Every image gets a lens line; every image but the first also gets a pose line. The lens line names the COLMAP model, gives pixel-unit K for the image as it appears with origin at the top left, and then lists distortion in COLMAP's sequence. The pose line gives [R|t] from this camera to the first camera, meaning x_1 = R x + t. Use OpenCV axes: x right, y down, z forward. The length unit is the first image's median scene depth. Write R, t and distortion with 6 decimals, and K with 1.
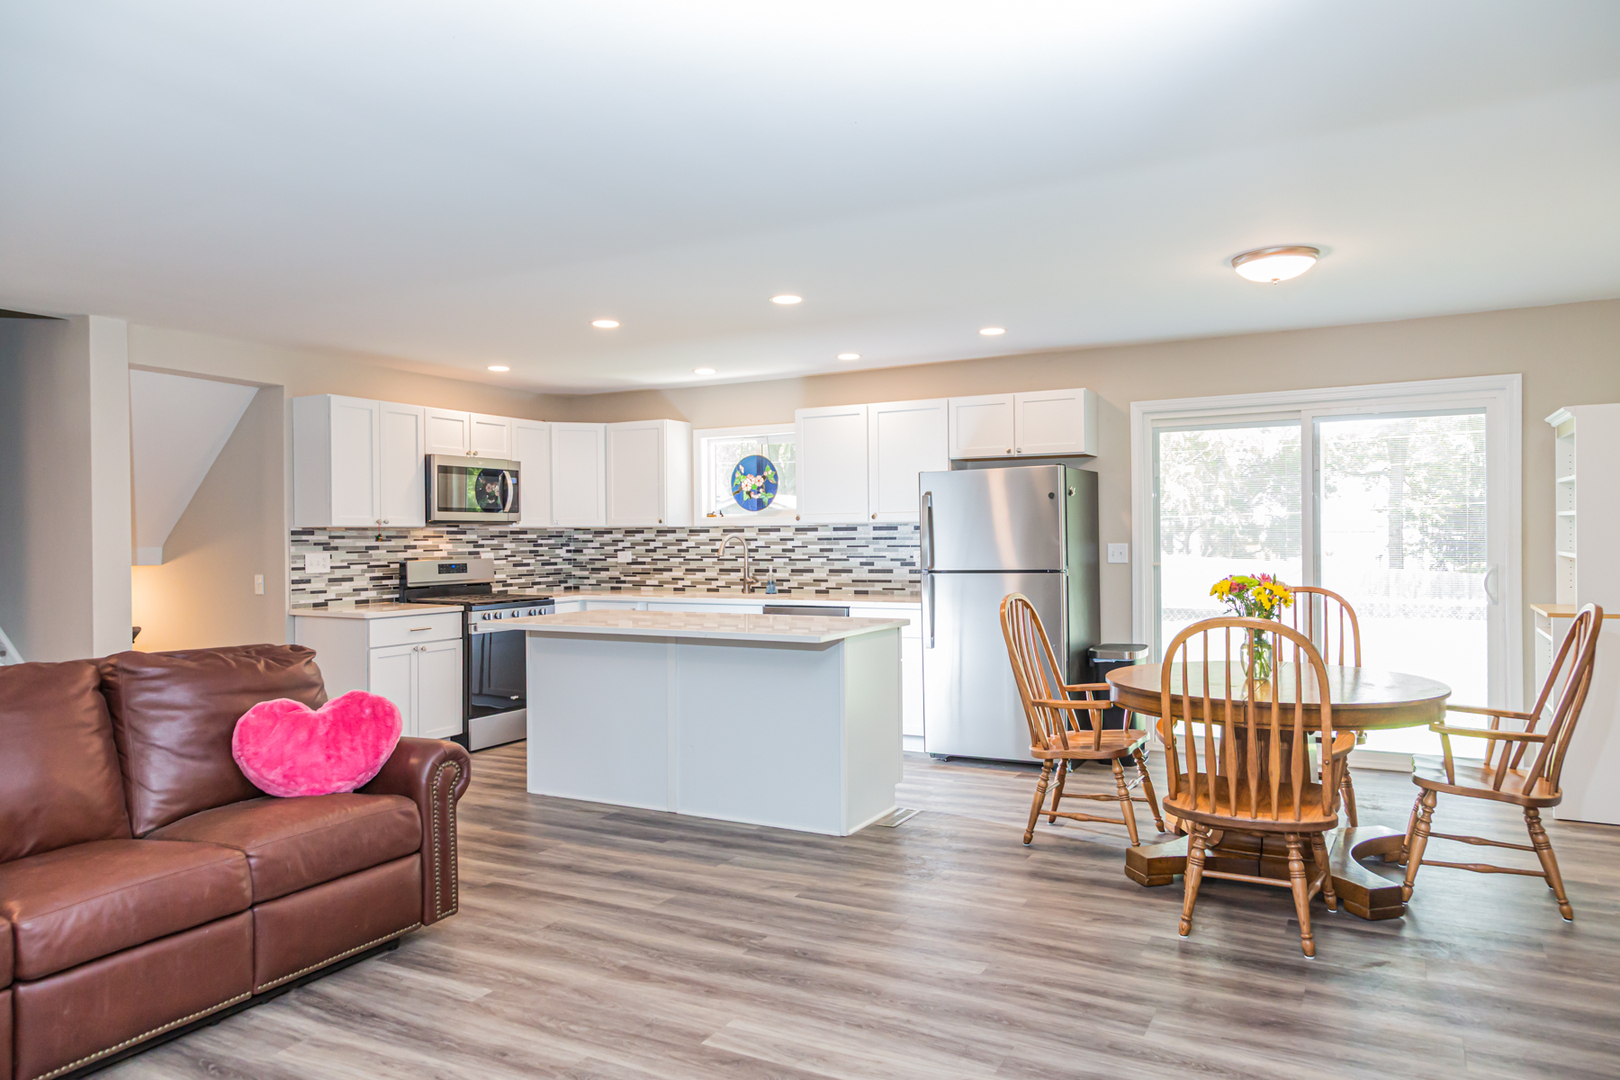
lens RADIAL K [[1087.9, 0, 810.0], [0, 1087.9, 540.0], [0, 0, 1]] dist [0.015884, -0.000733]
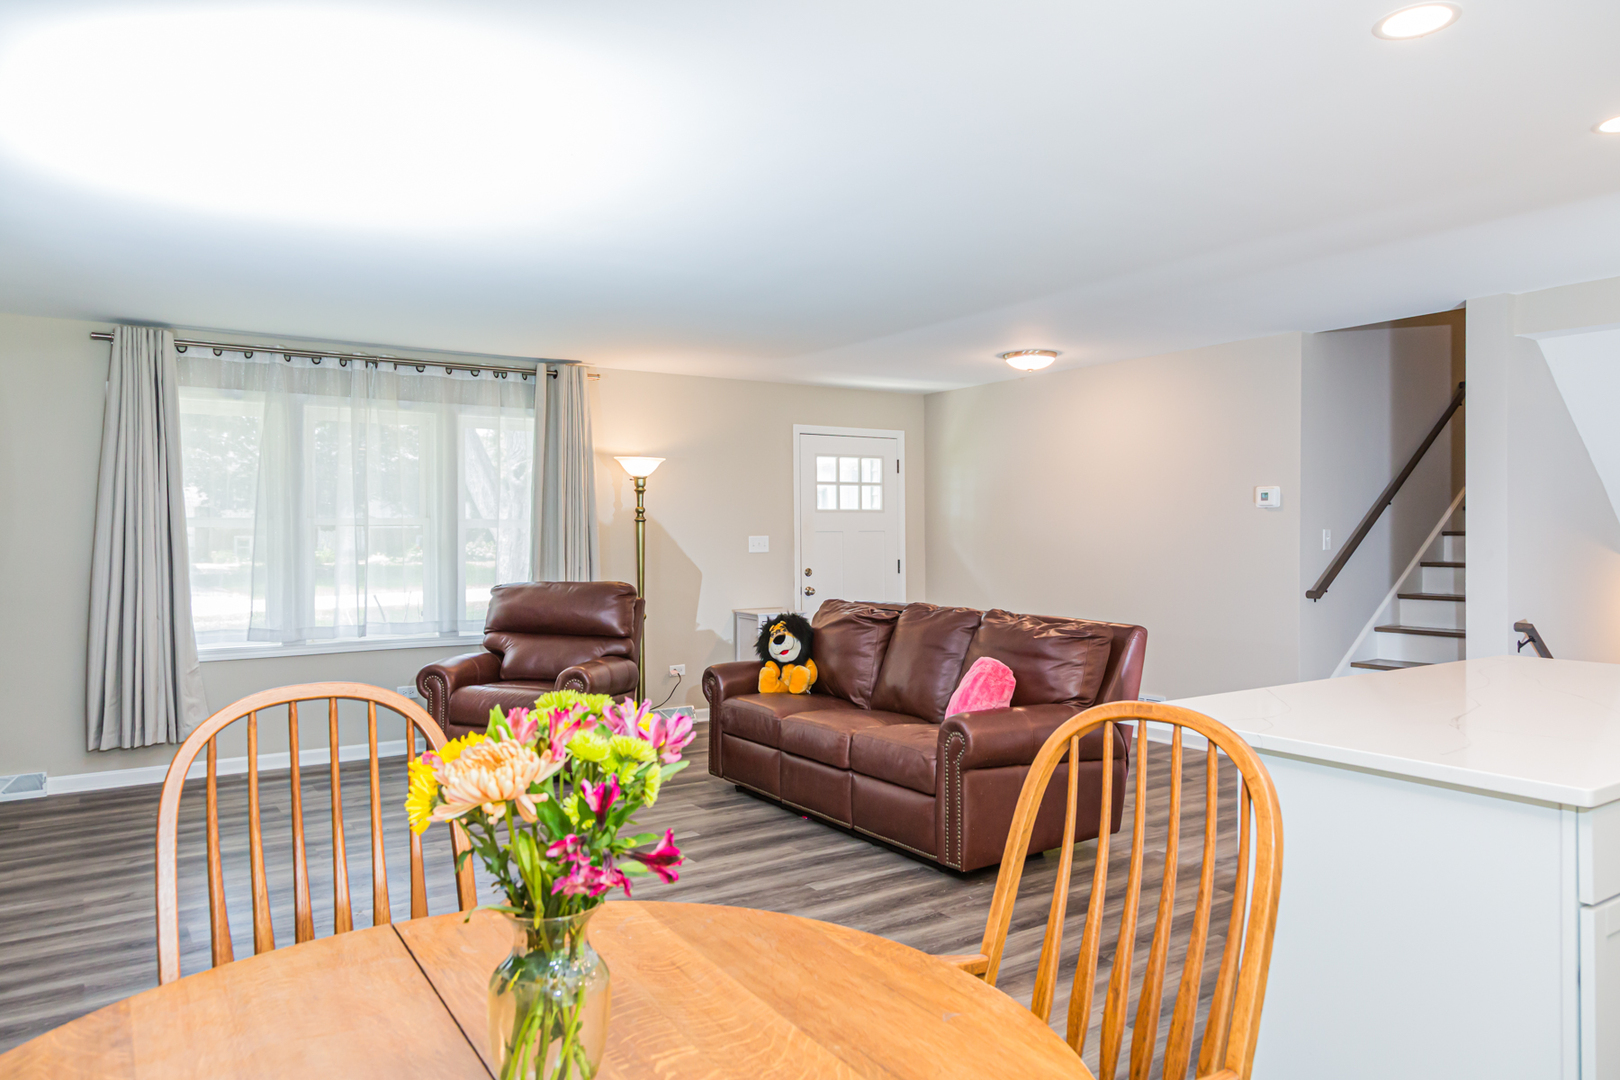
lens RADIAL K [[1087.9, 0, 810.0], [0, 1087.9, 540.0], [0, 0, 1]] dist [0.015884, -0.000733]
pose [[-0.467358, 0.017050, -0.883904, 0.351922], [0.004836, 0.999848, 0.016730, -0.006247], [0.884055, 0.003545, -0.467370, 0.676280]]
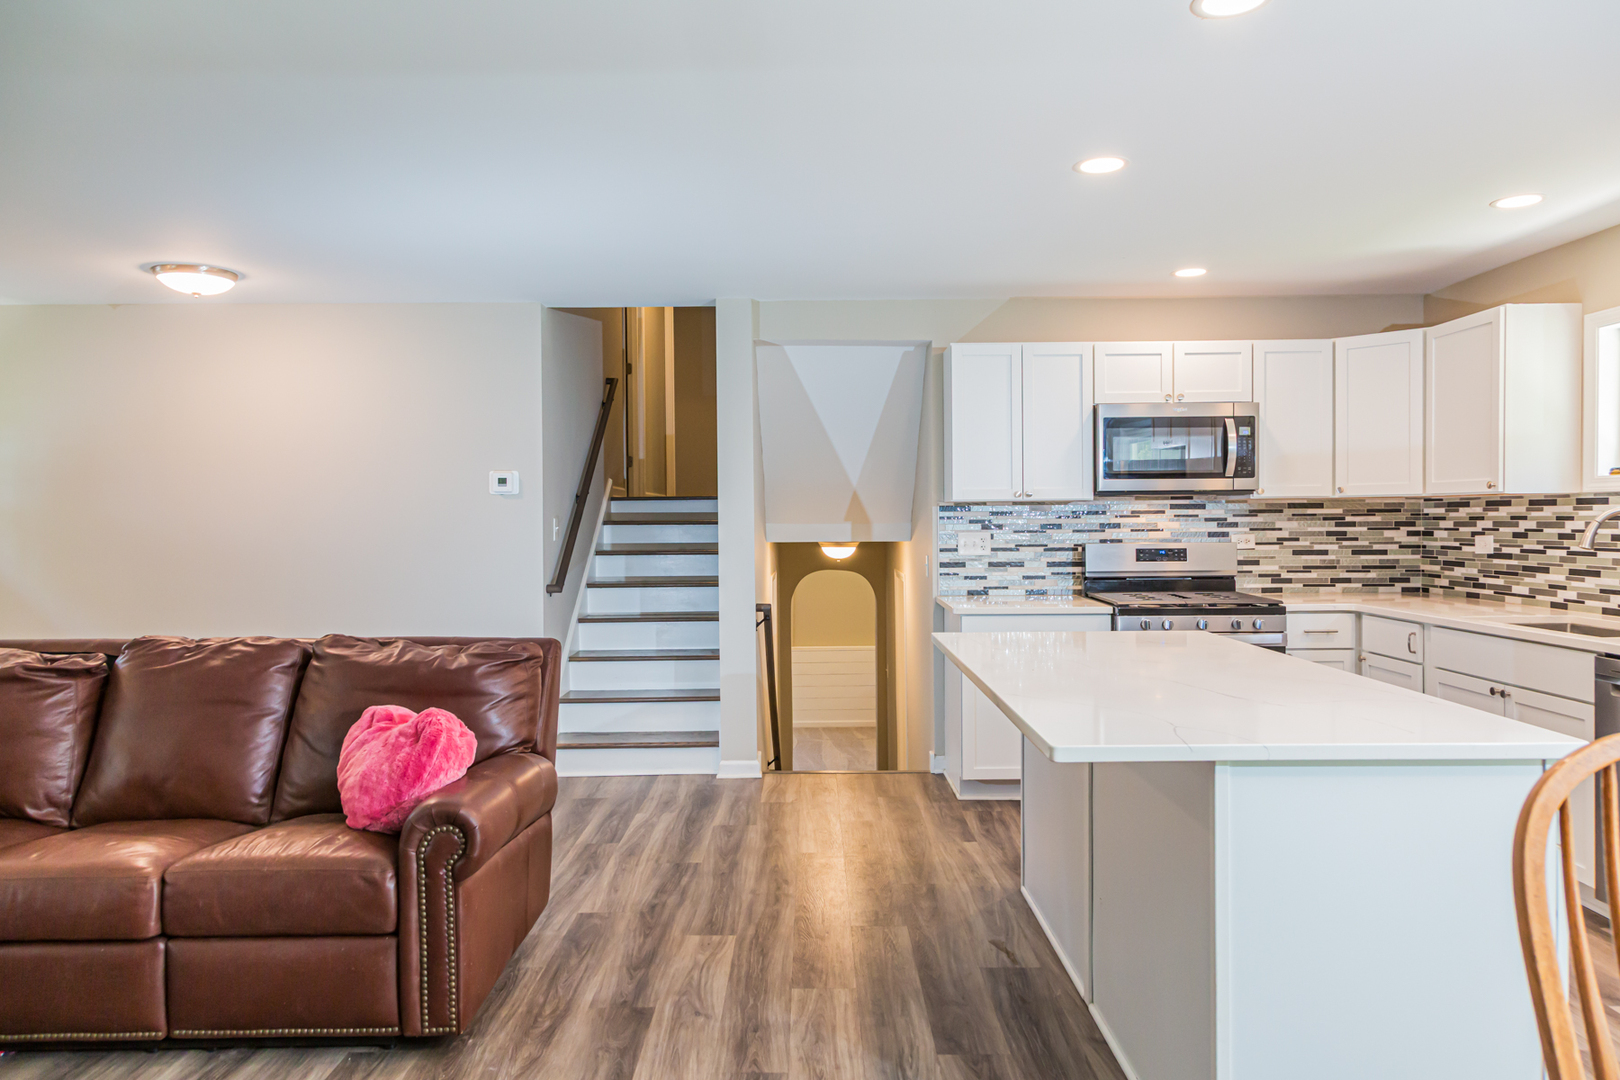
lens RADIAL K [[1087.9, 0, 810.0], [0, 1087.9, 540.0], [0, 0, 1]] dist [0.015884, -0.000733]
pose [[0.475771, 0.022539, -0.879280, 0.206840], [0.000696, 0.999662, 0.026001, -0.003533], [0.879569, -0.012982, 0.475595, 0.424016]]
